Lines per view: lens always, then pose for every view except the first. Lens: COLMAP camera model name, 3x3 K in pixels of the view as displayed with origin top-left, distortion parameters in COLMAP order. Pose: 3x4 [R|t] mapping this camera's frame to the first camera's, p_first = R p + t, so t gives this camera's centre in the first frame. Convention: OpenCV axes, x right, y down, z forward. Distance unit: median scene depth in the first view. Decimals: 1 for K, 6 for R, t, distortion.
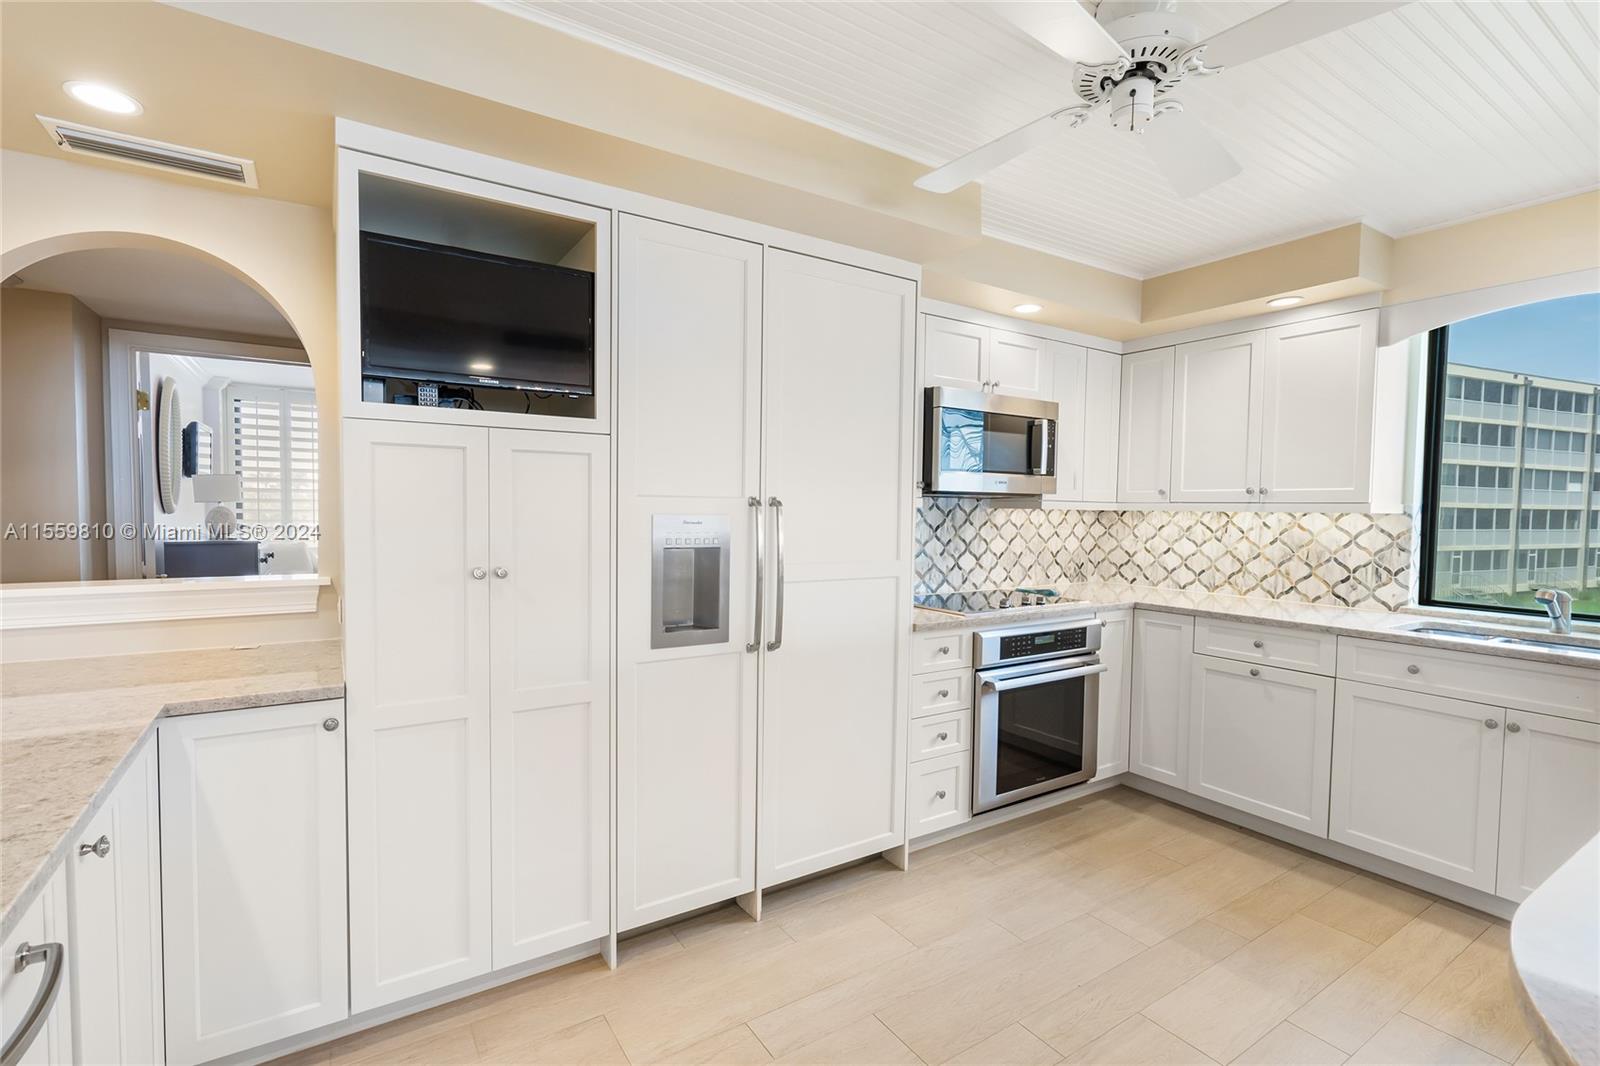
lens RADIAL K [[742.7, 0, 805.0], [0, 742.7, 543.4], [0, 0, 1]] dist [-0.002598, 0.000549]
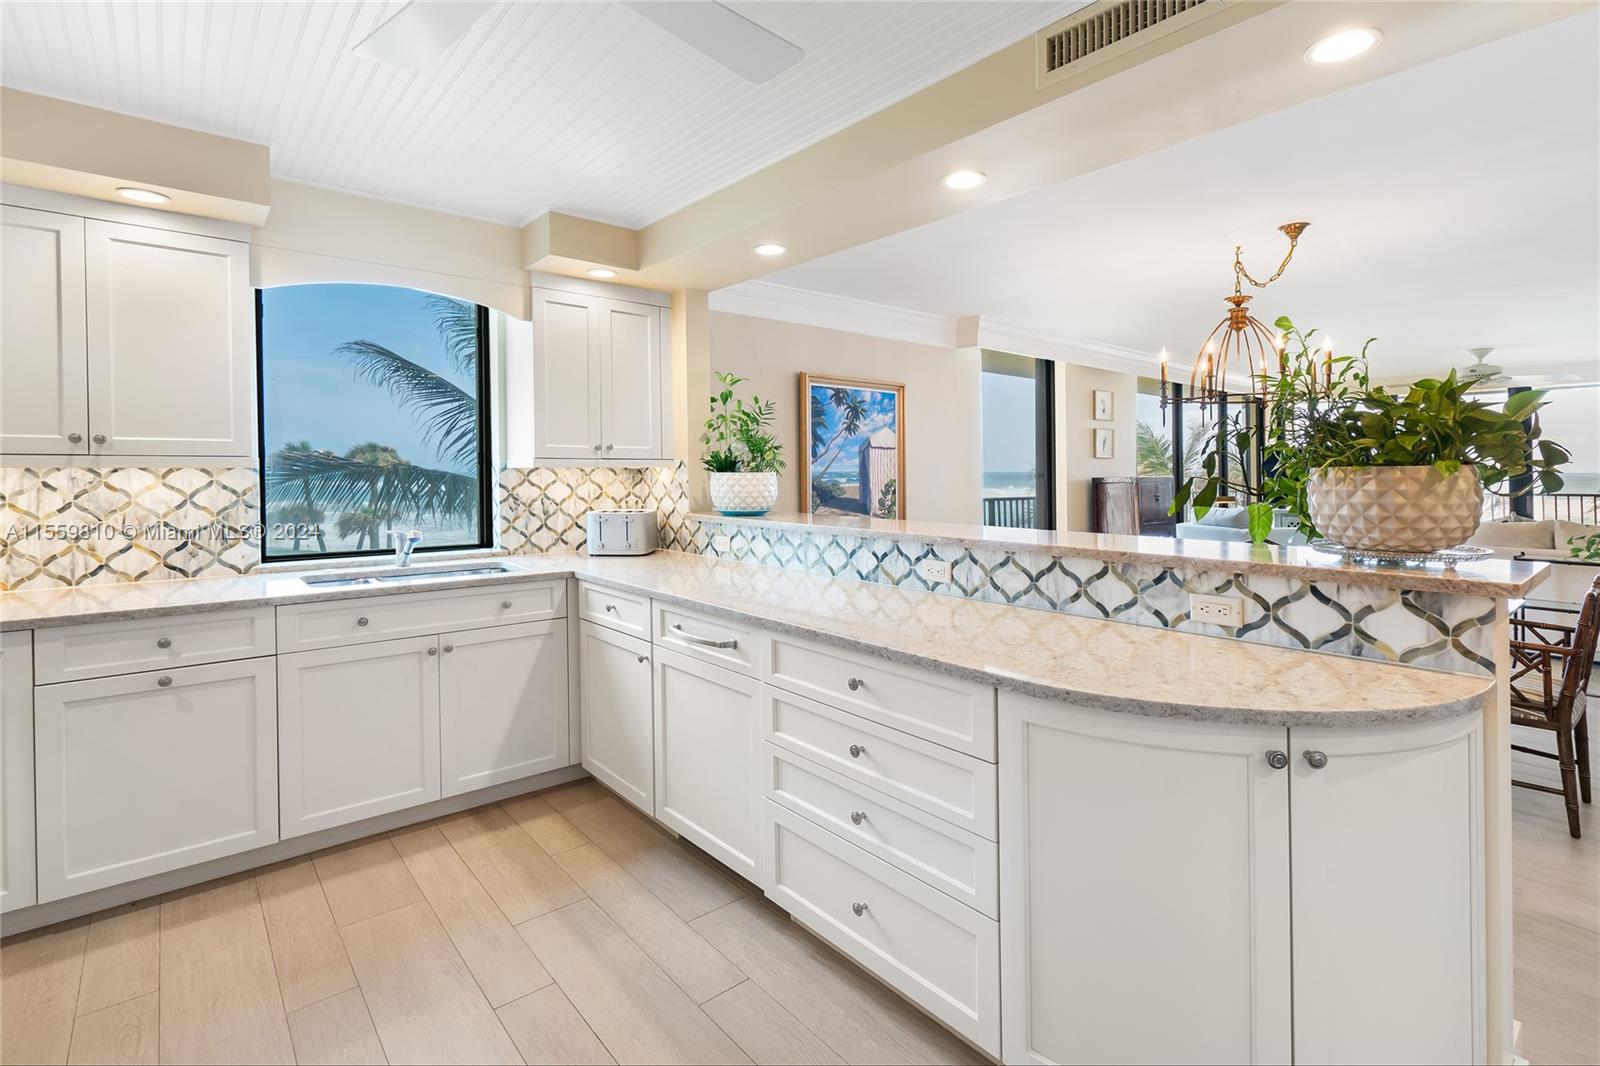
lens RADIAL K [[742.7, 0, 787.9], [0, 742.7, 464.8], [0, 0, 1]] dist [-0.002598, 0.000549]
pose [[-0.108127, -0.004416, 0.994127, -0.193180], [0.048983, 0.998752, 0.009764, -0.019554], [-0.992930, 0.049751, -0.107776, 0.415062]]
